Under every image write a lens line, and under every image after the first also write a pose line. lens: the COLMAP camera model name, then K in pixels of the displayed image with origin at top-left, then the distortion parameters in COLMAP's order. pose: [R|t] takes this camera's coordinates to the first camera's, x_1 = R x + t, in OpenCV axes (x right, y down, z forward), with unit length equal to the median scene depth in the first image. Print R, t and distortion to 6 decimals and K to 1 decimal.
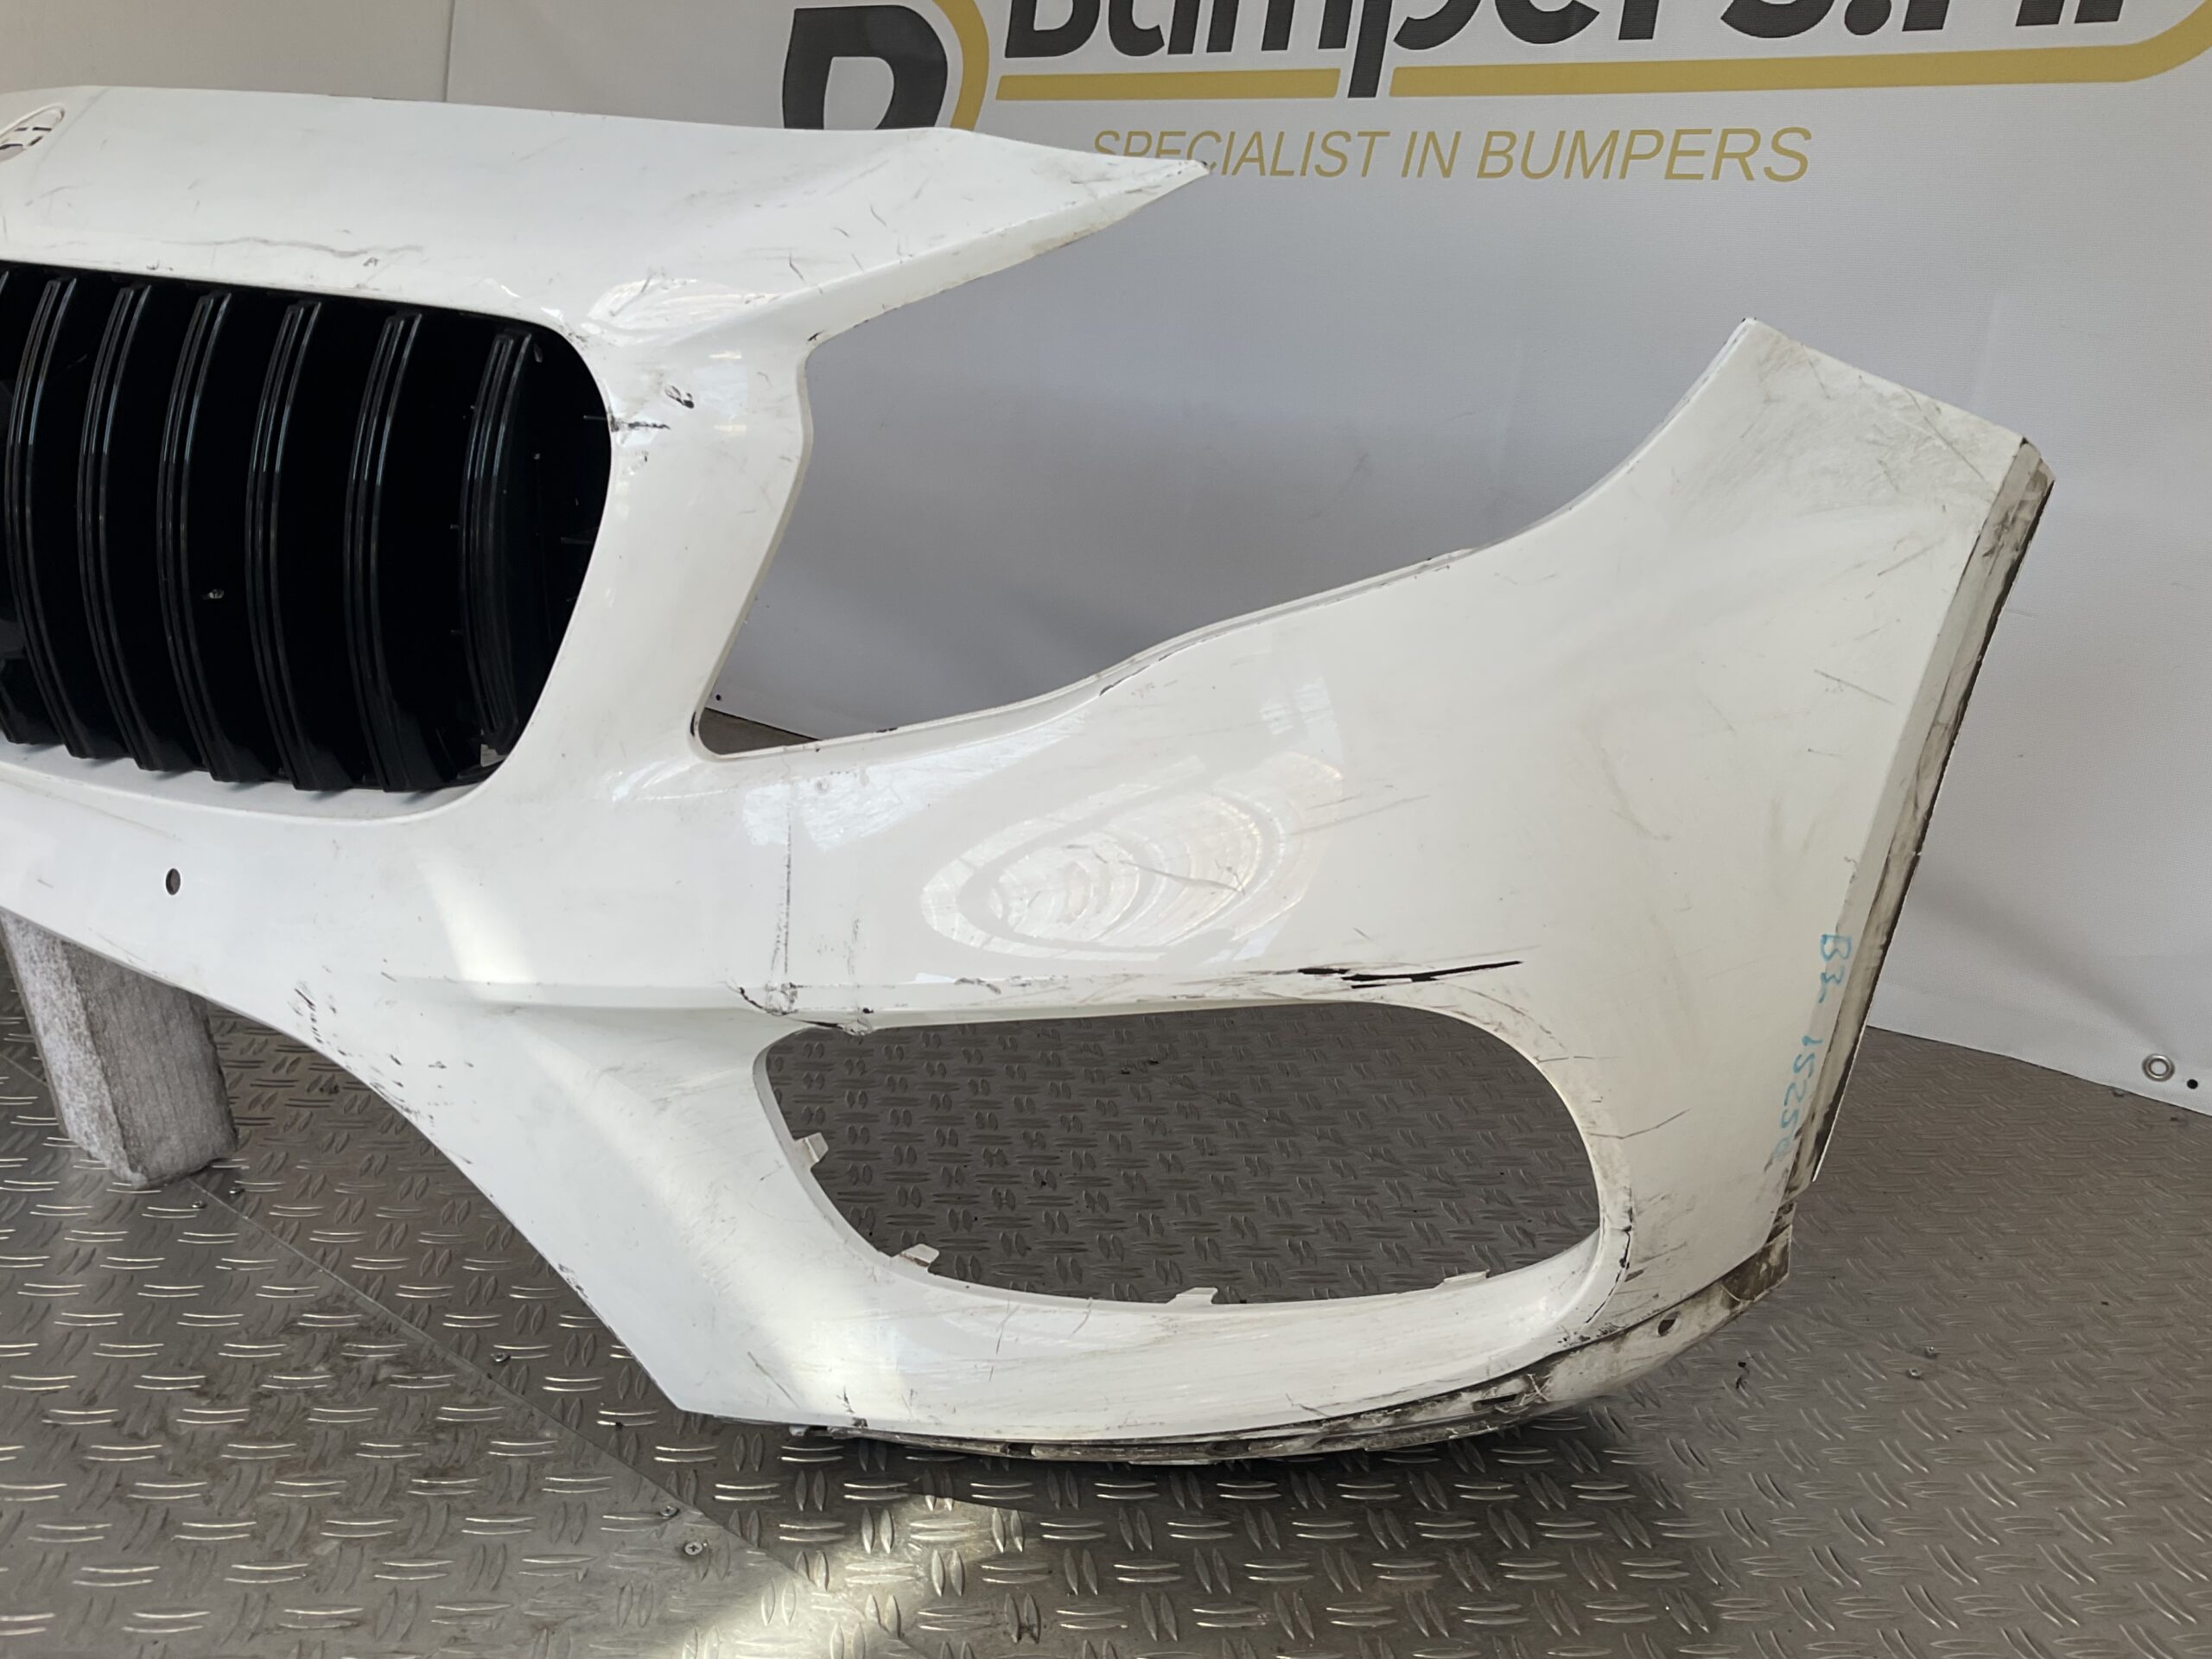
lens RADIAL K [[1833.0, 0, 1102.1], [0, 1833.0, 824.7], [0, 0, 1]] dist [0.081963, -0.157282]
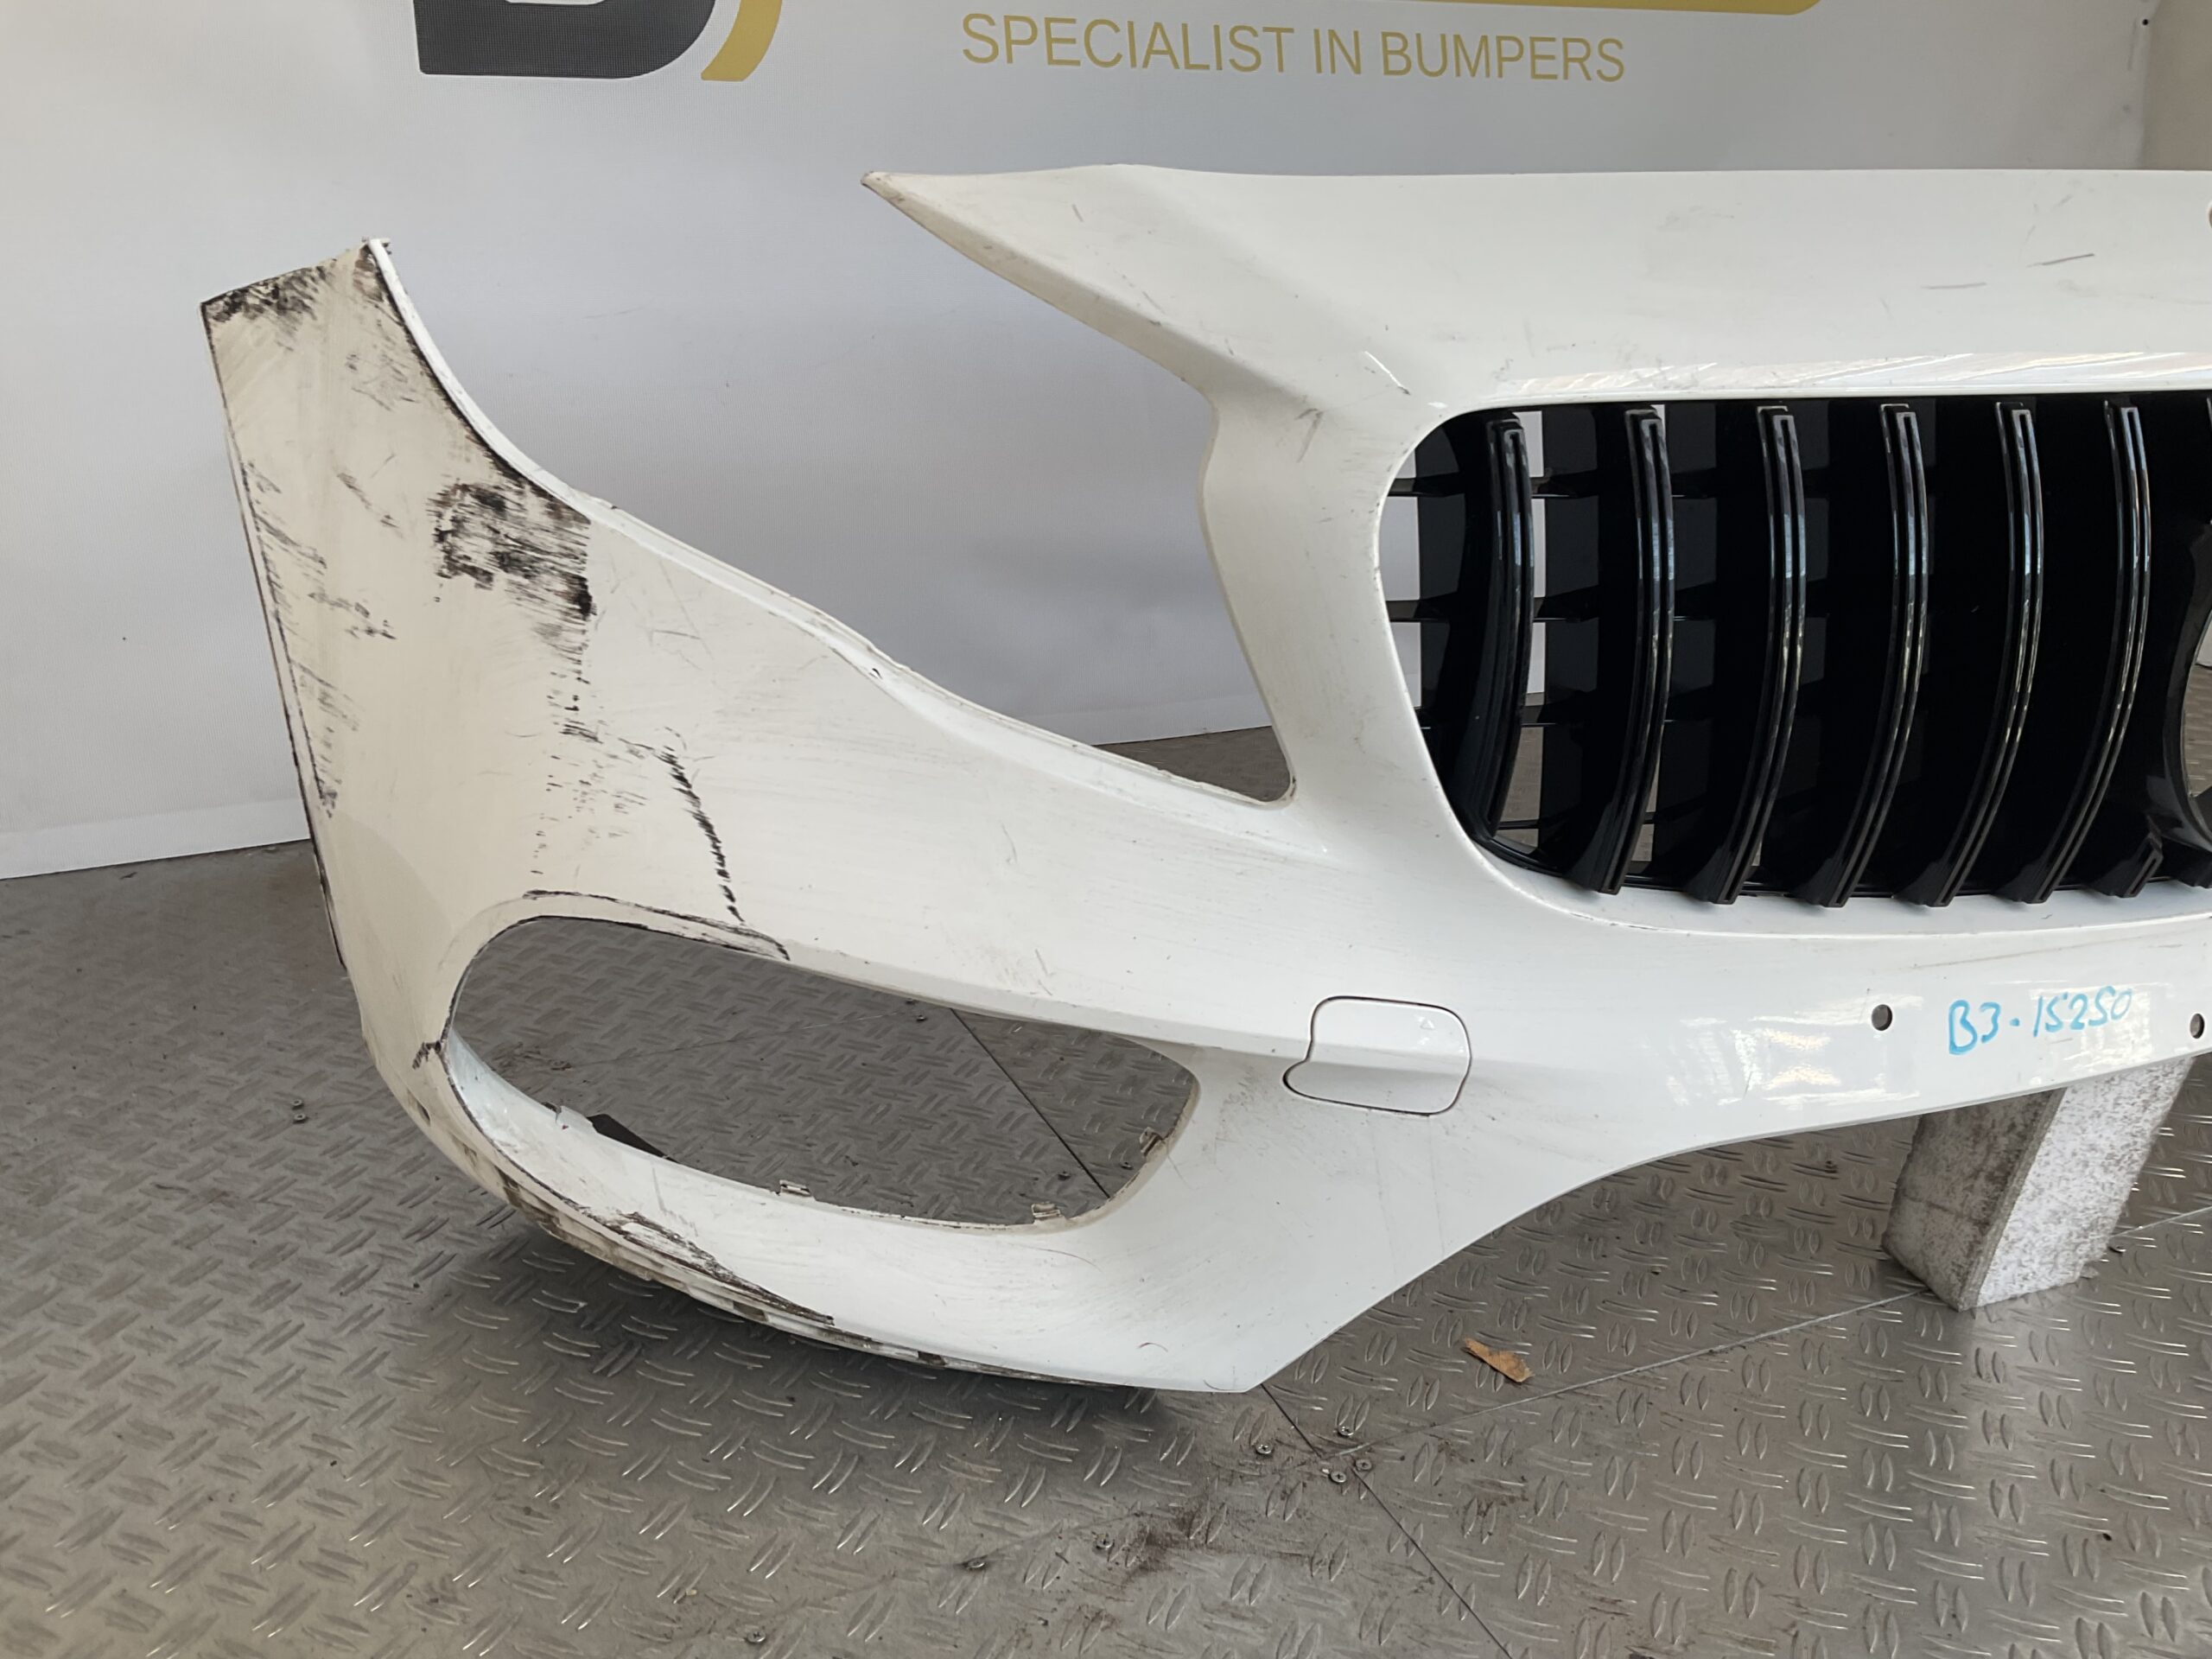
lens RADIAL K [[1833.0, 0, 1090.5], [0, 1833.0, 834.3], [0, 0, 1]] dist [0.081963, -0.157282]
pose [[0.487270, -0.368295, 0.791787, -1.862800], [0.249535, 0.927629, 0.277915, -0.549365], [-0.836840, 0.062159, 0.543908, 1.115146]]
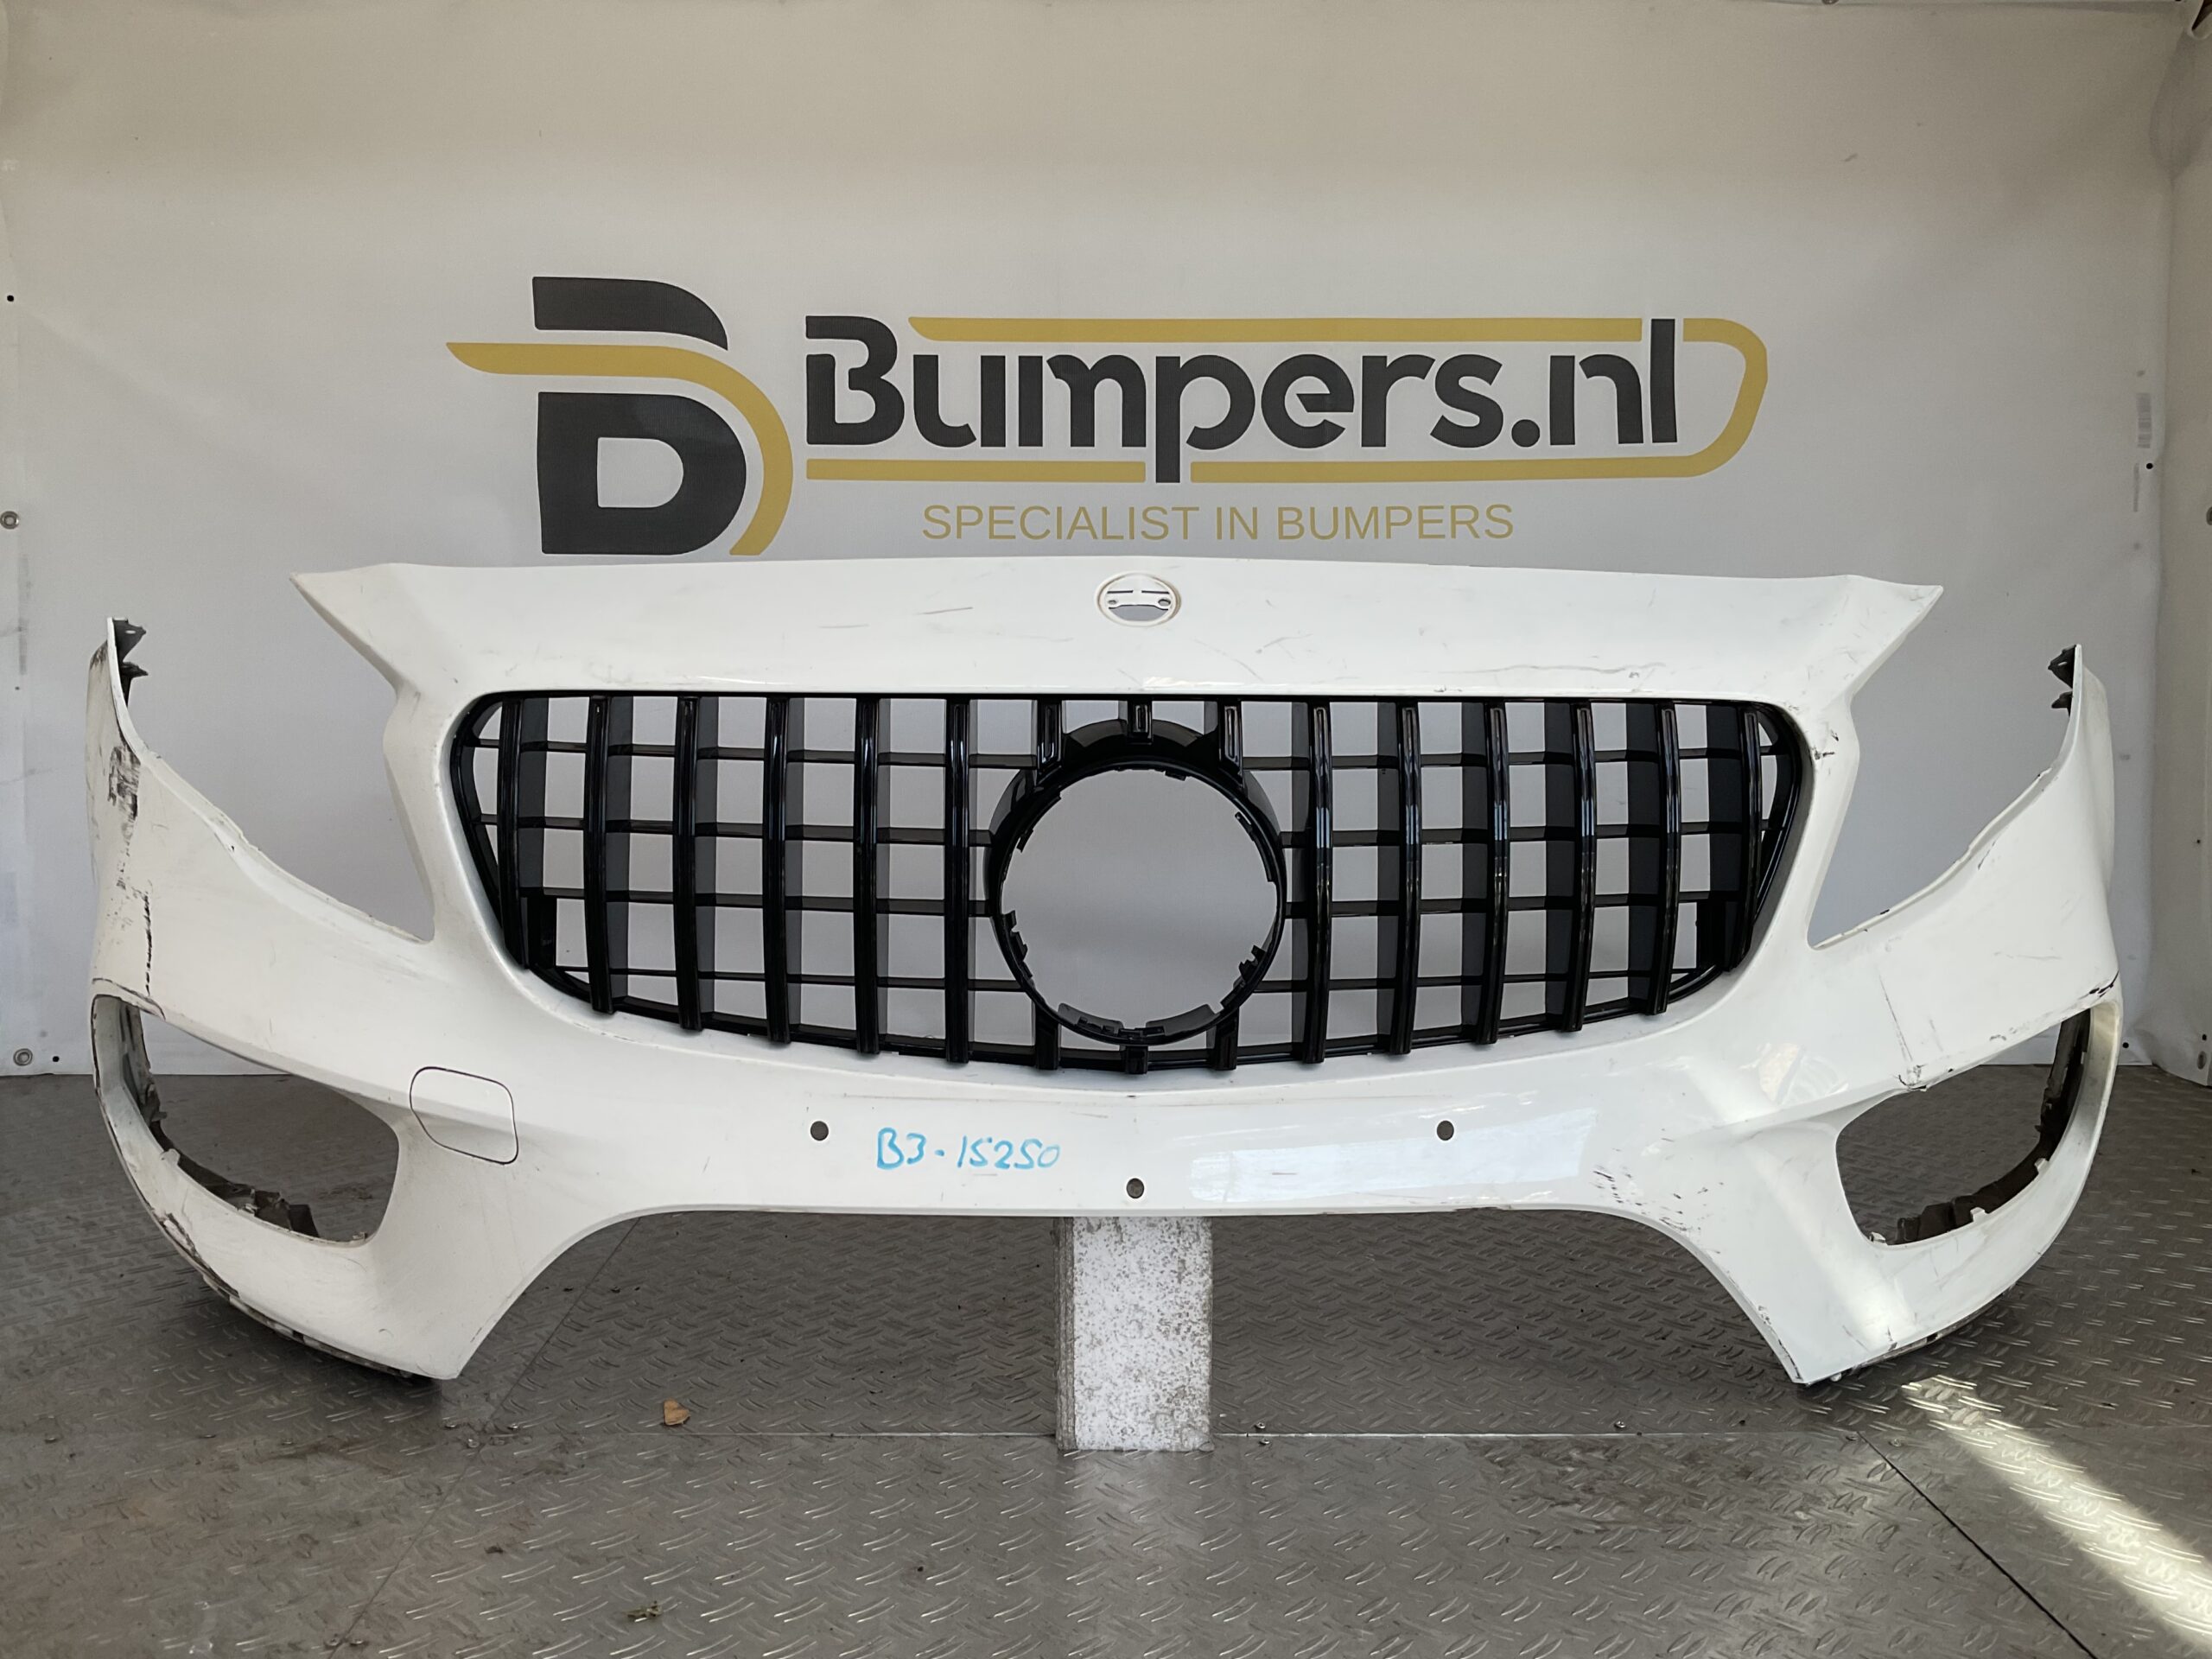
lens RADIAL K [[1833.0, 0, 1102.6], [0, 1833.0, 822.2], [0, 0, 1]] dist [0.081963, -0.157282]
pose [[0.773324, -0.135162, 0.619437, -1.557413], [0.219673, 0.973614, -0.061803, -0.166954], [-0.594739, 0.183867, 0.782610, 0.061118]]
